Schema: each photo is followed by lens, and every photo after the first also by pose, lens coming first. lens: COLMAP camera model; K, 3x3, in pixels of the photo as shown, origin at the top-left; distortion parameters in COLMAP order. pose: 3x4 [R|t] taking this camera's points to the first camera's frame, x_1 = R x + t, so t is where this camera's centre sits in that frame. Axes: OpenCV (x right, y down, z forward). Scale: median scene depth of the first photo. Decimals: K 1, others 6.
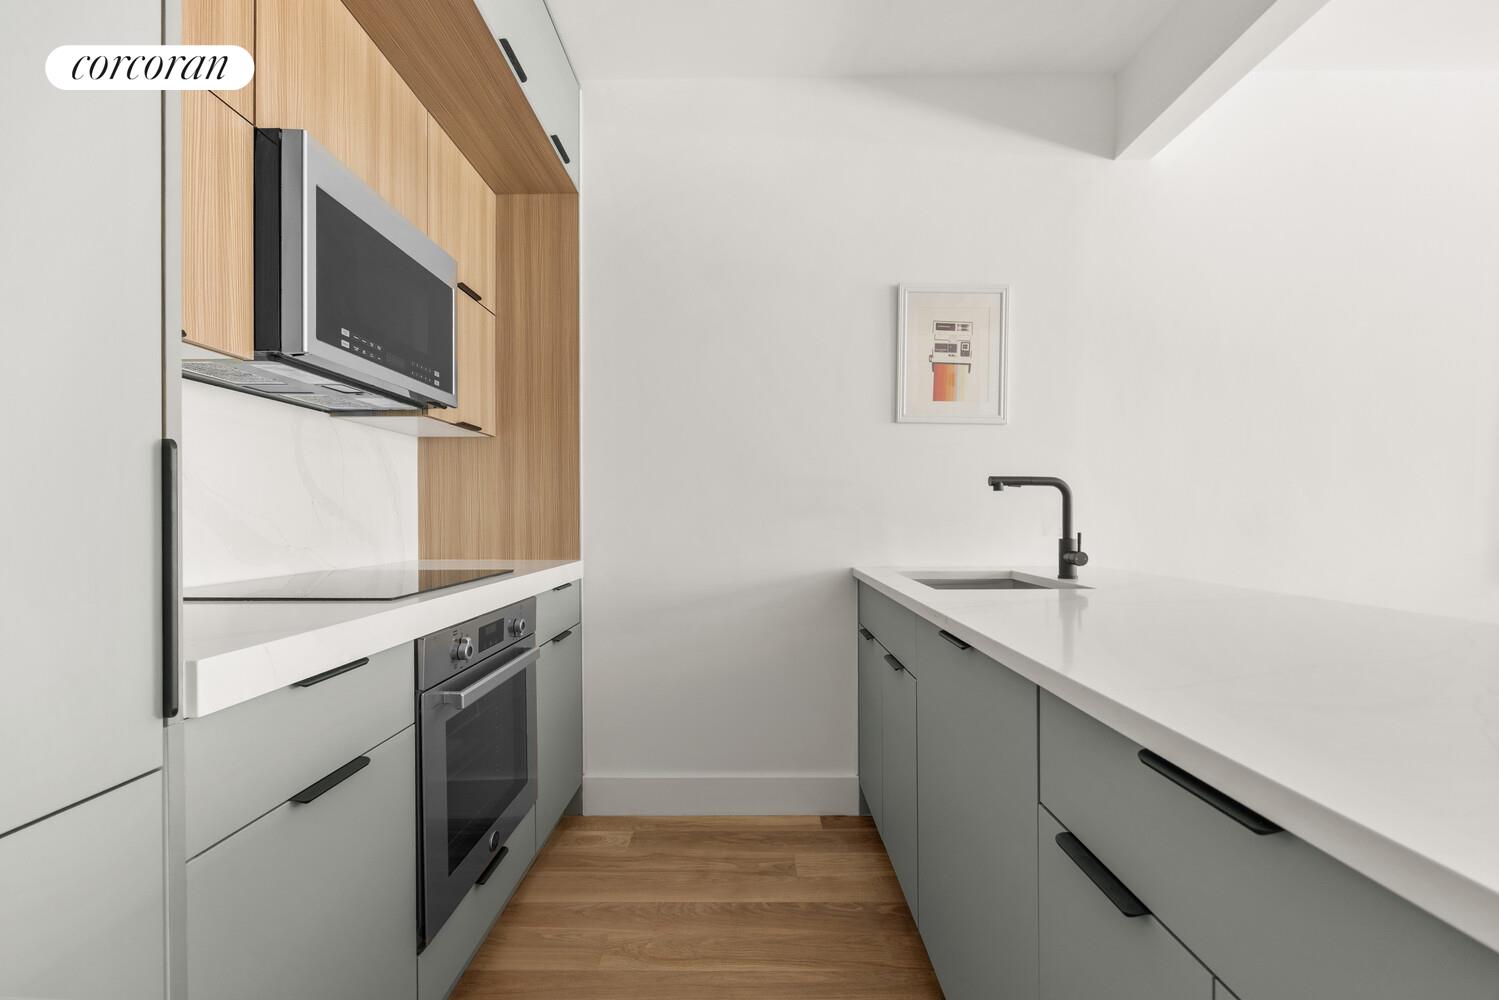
lens RADIAL K [[596.0, 0, 747.6], [0, 596.0, 509.6], [0, 0, 1]] dist [0.012703, -0.000121]
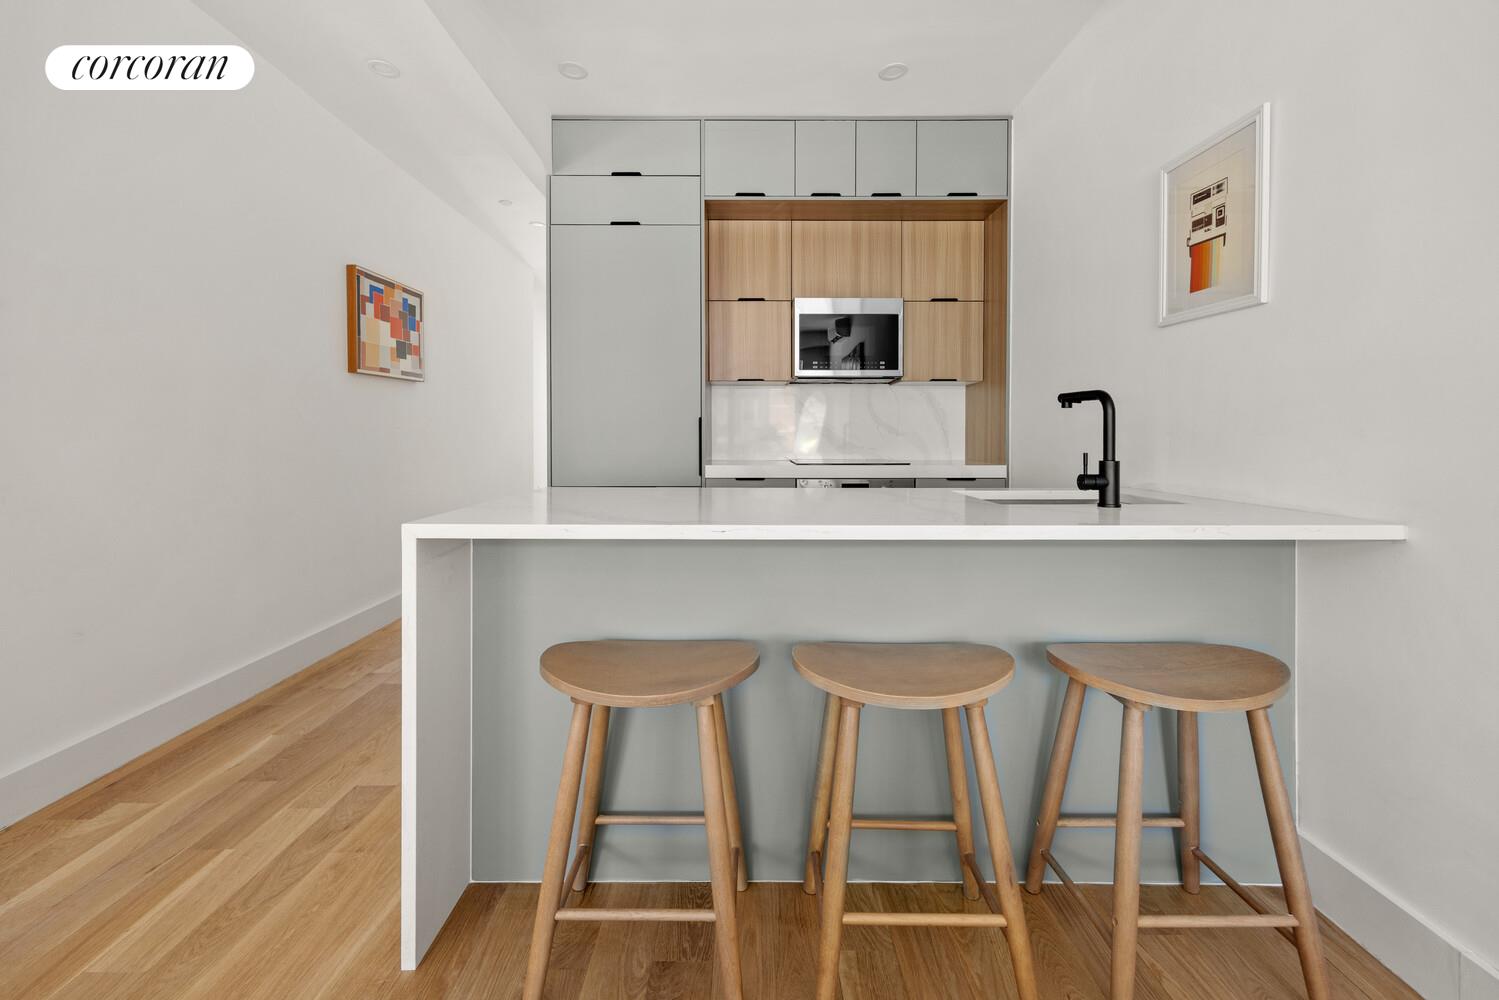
lens RADIAL K [[596.0, 0, 726.2], [0, 596.0, 439.4], [0, 0, 1]] dist [0.012703, -0.000121]
pose [[0.003769, 0.007497, -0.999965, 1.135582], [0.005816, 0.999955, 0.007518, 0.008078], [0.999976, -0.005845, 0.003726, 0.362376]]
